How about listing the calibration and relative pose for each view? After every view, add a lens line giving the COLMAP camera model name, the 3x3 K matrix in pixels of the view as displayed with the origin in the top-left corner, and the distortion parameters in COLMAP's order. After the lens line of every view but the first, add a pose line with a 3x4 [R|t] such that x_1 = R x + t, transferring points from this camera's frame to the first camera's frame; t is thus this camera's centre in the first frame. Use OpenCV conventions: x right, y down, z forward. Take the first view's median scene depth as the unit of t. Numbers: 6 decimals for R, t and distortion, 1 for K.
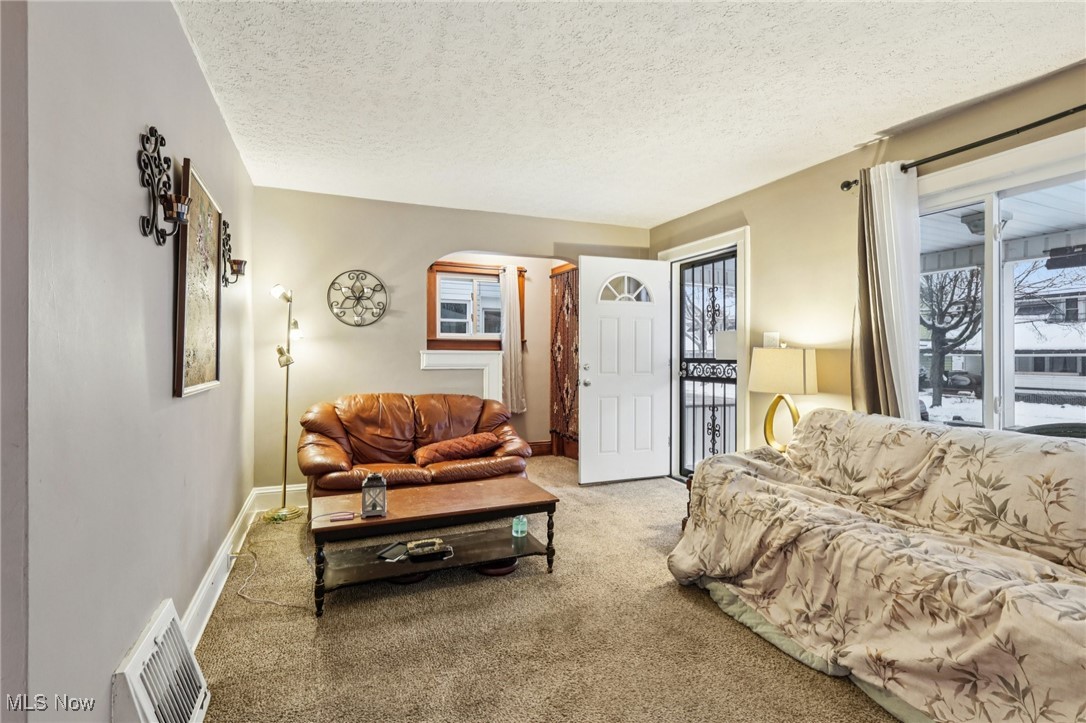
lens RADIAL K [[508.3, 0, 538.7], [0, 508.3, 349.7], [0, 0, 1]] dist [0.000289, 0.001796]
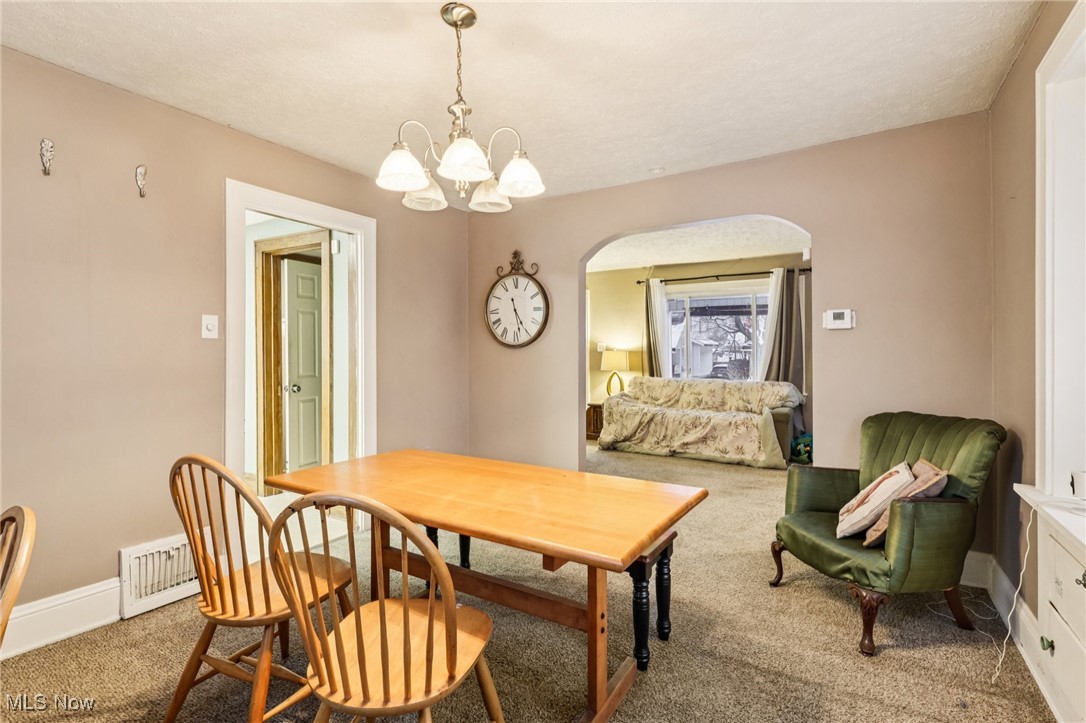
lens RADIAL K [[508.3, 0, 550.7], [0, 508.3, 338.1], [0, 0, 1]] dist [0.000289, 0.001796]
pose [[0.807811, 0.012170, 0.589316, -1.279032], [-0.000720, 0.999806, -0.019661, -0.017622], [-0.589441, 0.015458, 0.807663, -0.765366]]
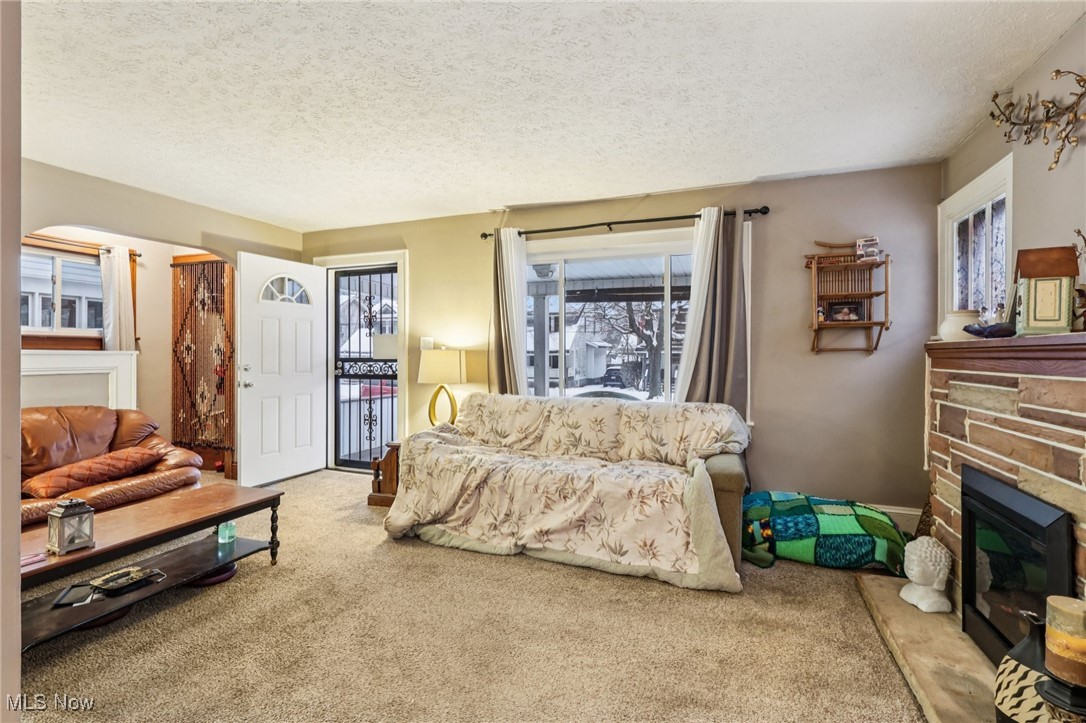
lens RADIAL K [[508.3, 0, 540.3], [0, 508.3, 349.9], [0, 0, 1]] dist [0.000289, 0.001796]
pose [[0.690663, 0.003808, 0.723167, -0.359210], [-0.004598, 0.999989, -0.000875, -0.003001], [-0.723162, -0.002721, 0.690673, -0.113588]]
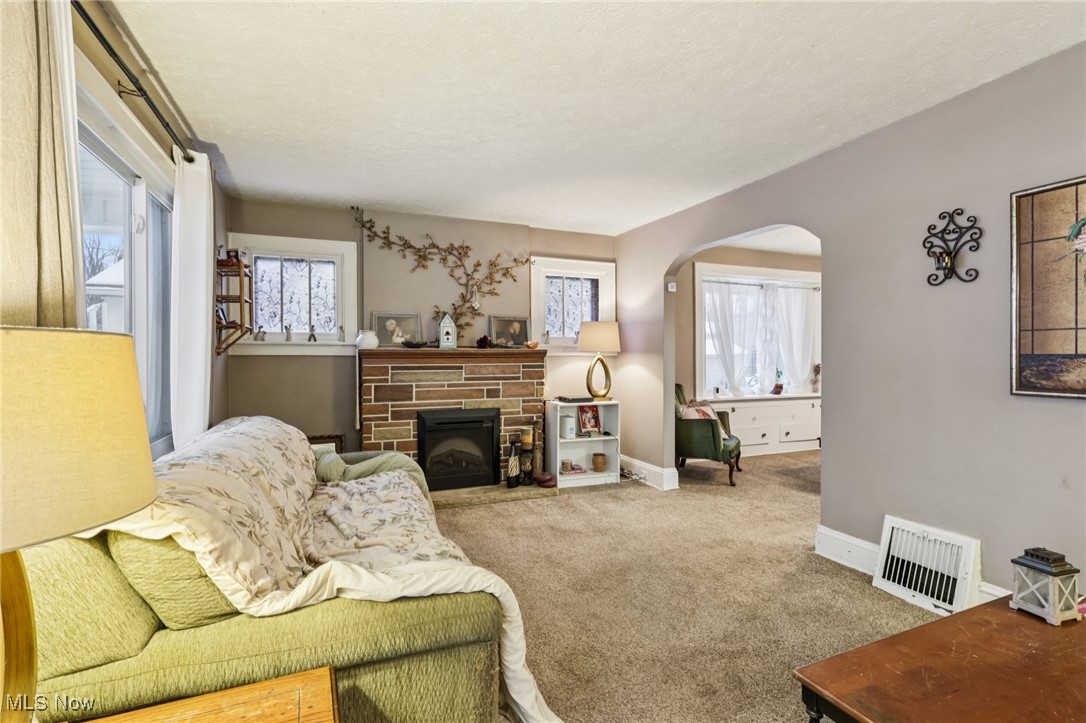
lens RADIAL K [[508.3, 0, 544.6], [0, 508.3, 361.3], [0, 0, 1]] dist [0.000289, 0.001796]
pose [[-0.999783, 0.002188, -0.020701, 0.277569], [0.002154, 0.999996, 0.001626, 0.012479], [0.020704, 0.001581, -0.999784, 1.455514]]
